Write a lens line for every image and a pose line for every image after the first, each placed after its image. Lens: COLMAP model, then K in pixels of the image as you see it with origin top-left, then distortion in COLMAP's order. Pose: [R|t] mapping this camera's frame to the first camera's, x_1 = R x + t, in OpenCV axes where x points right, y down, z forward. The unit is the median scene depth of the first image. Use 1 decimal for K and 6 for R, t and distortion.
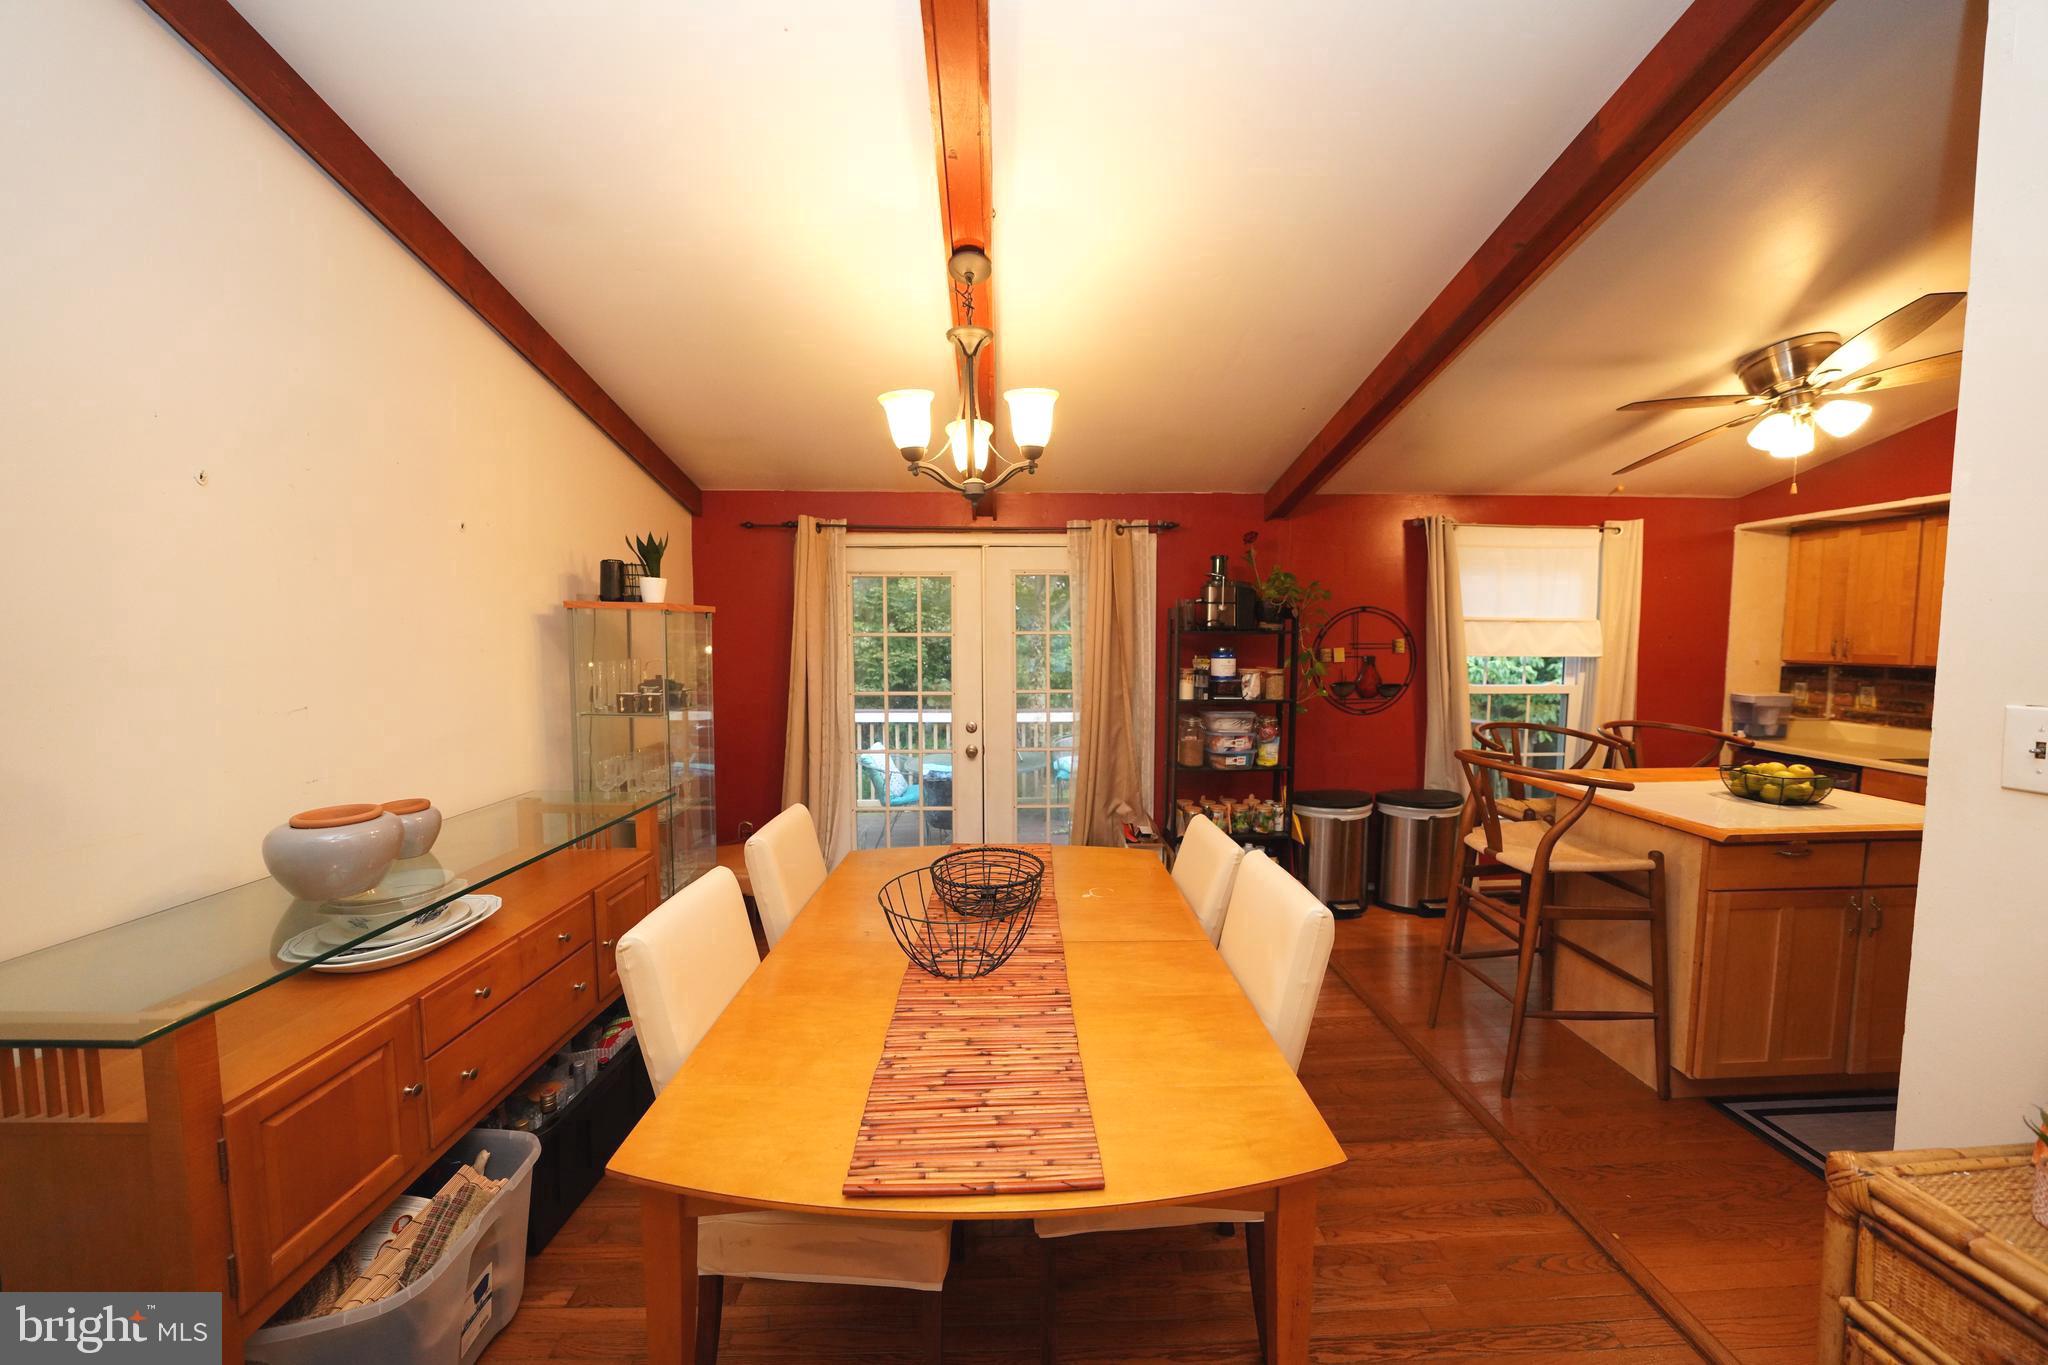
lens RADIAL K [[706.6, 0, 1030.9], [0, 706.6, 680.7], [0, 0, 1]] dist [-0.029885, 0.006439]
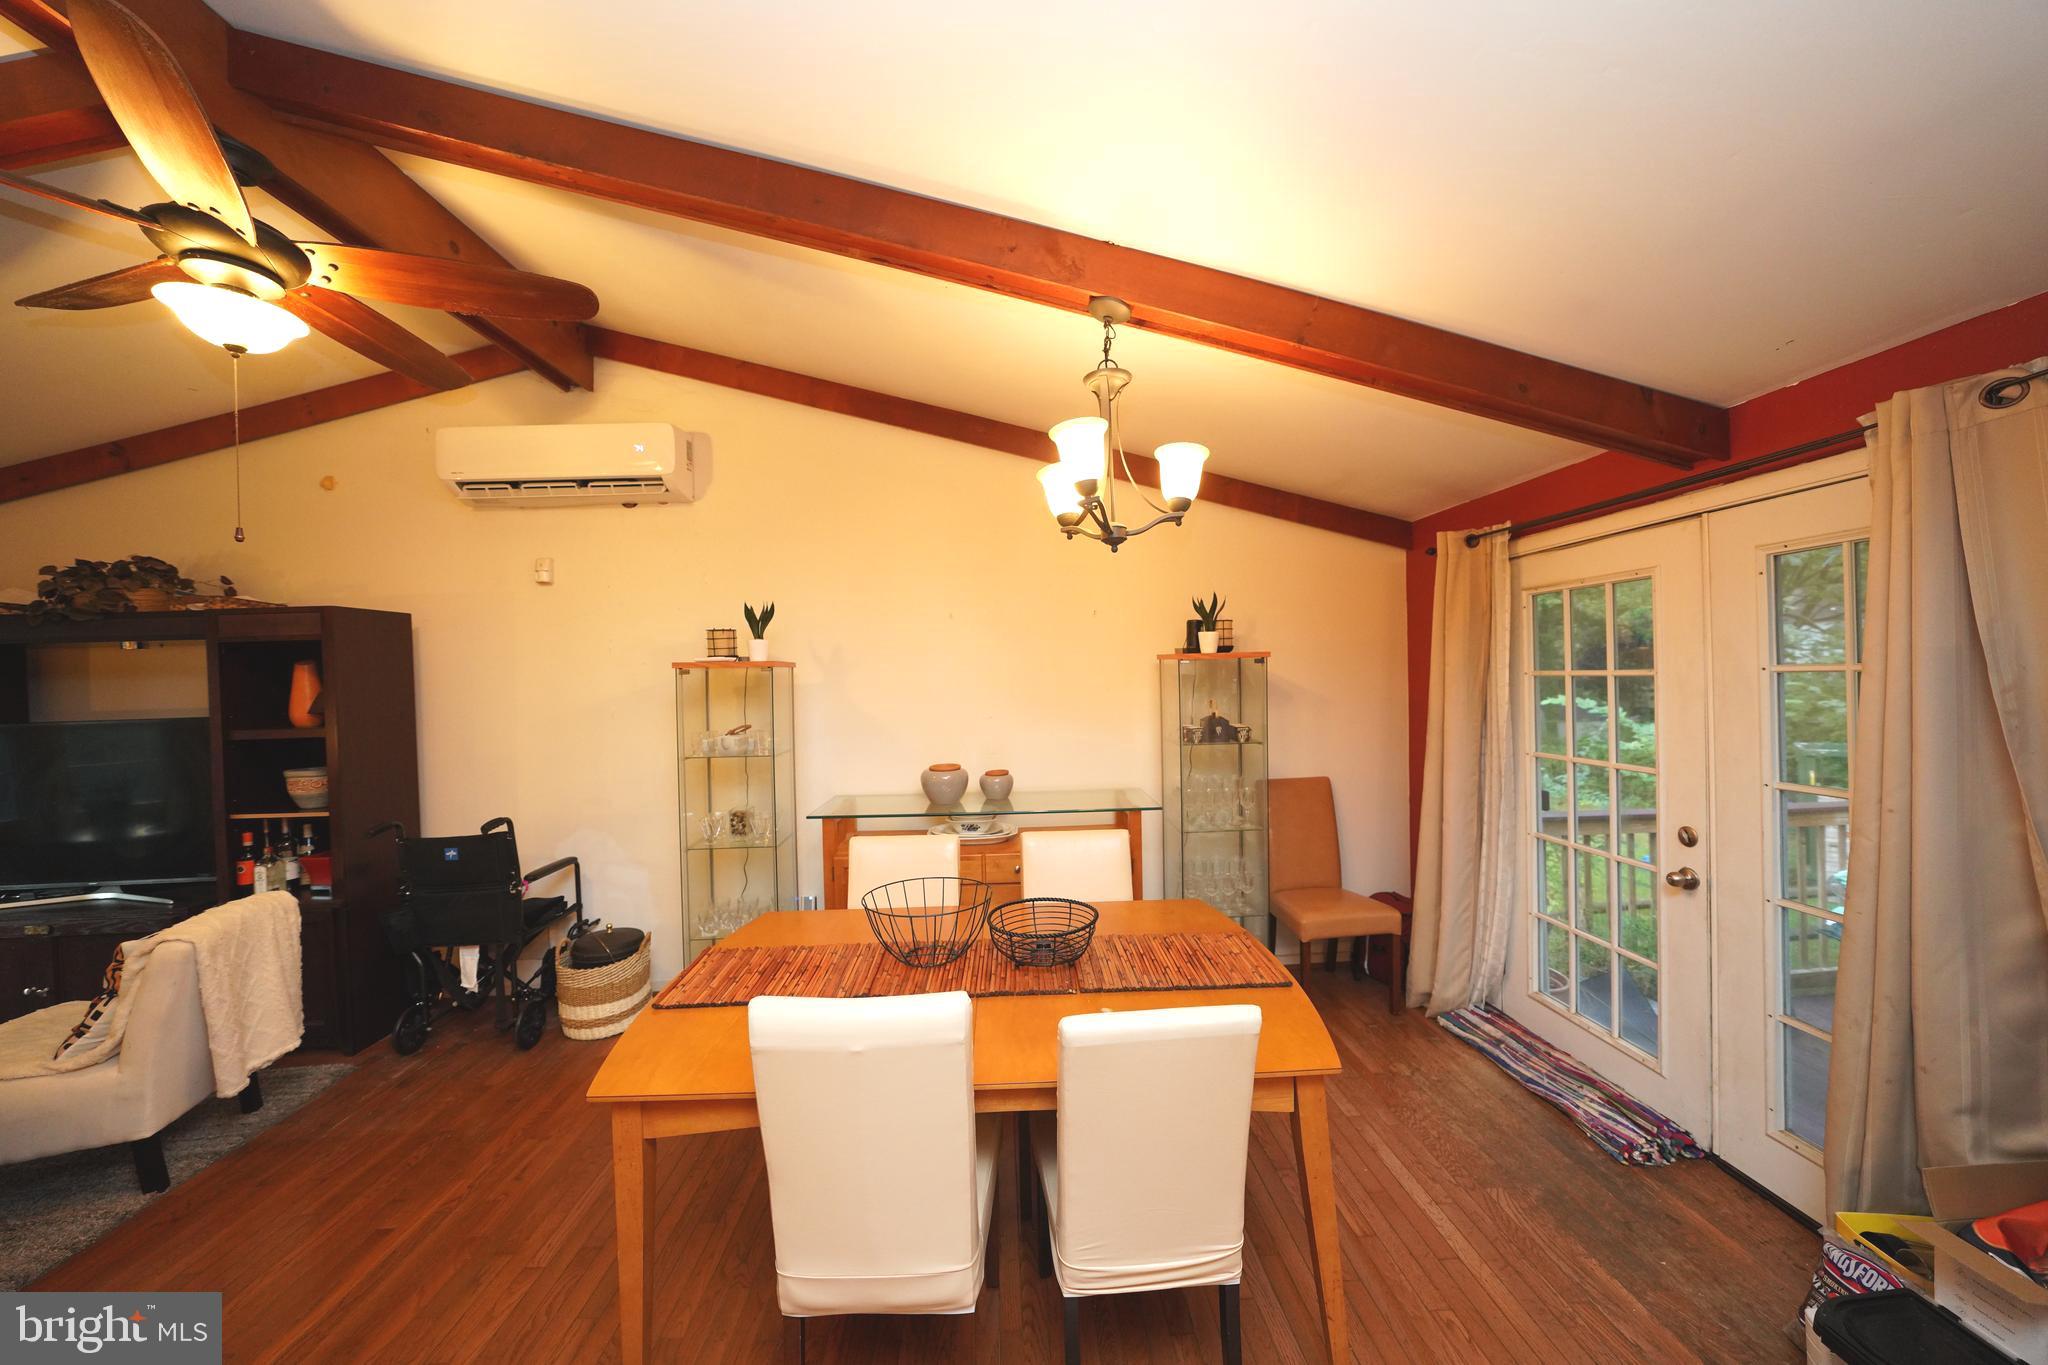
lens RADIAL K [[706.6, 0, 1030.1], [0, 706.6, 682.8], [0, 0, 1]] dist [-0.029885, 0.006439]
pose [[0.016452, 0.008340, -0.999830, 0.468234], [-0.044489, 0.998981, 0.007601, -0.038162], [0.998874, 0.044356, 0.016806, 0.470852]]
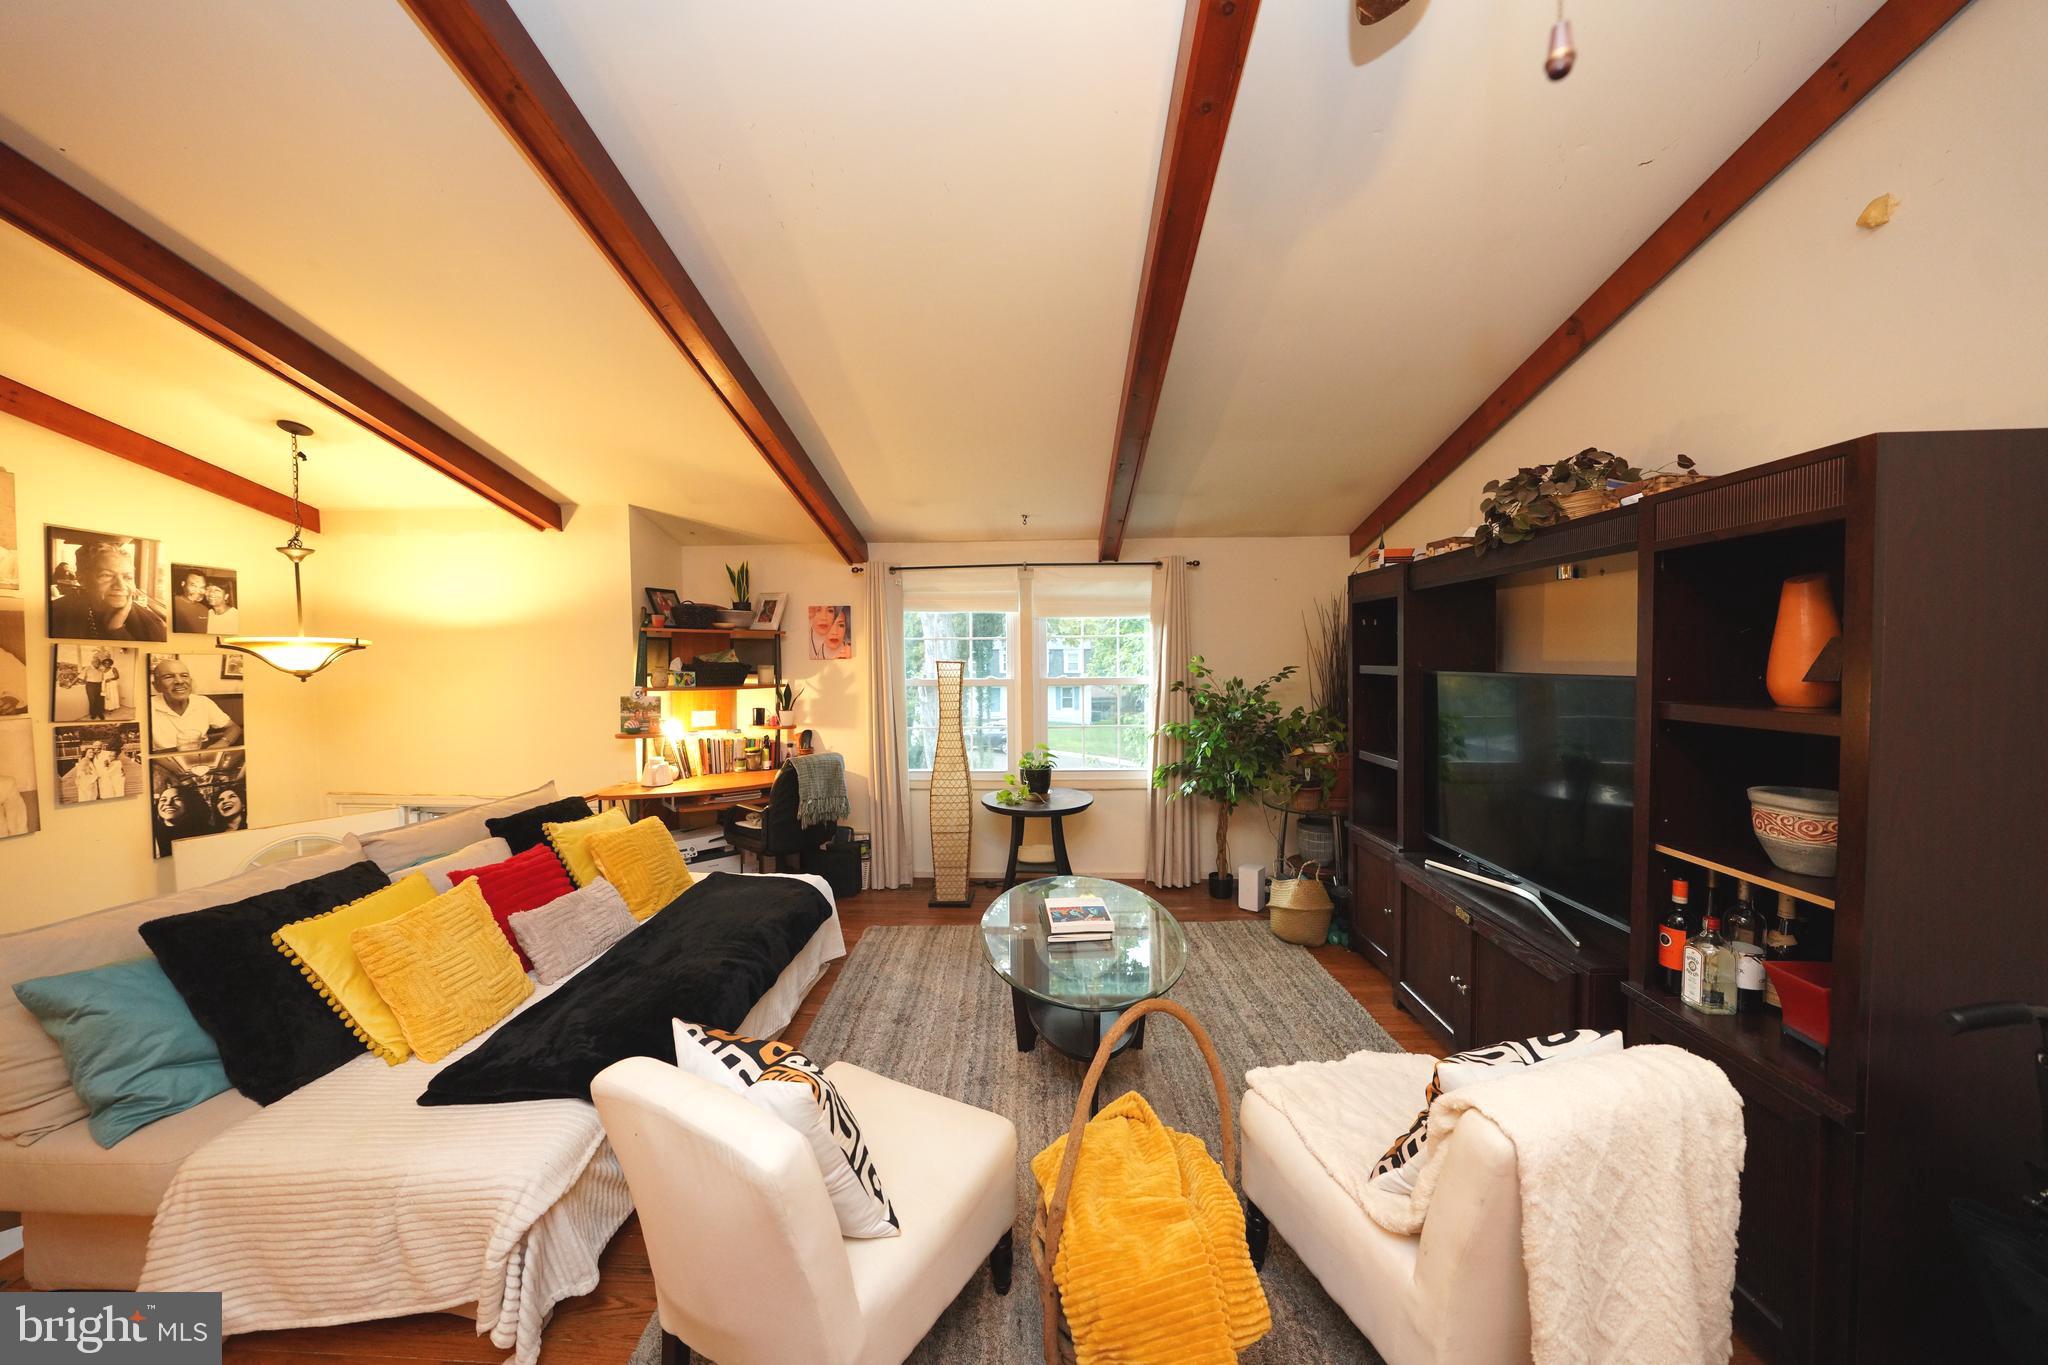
lens RADIAL K [[706.6, 0, 1030.3], [0, 706.6, 683.2], [0, 0, 1]] dist [-0.029885, 0.006439]
pose [[-0.997214, 0.006306, 0.074330, 0.069904], [0.014508, 0.993789, 0.110327, -0.008068], [-0.073173, 0.111098, -0.991112, 0.072714]]
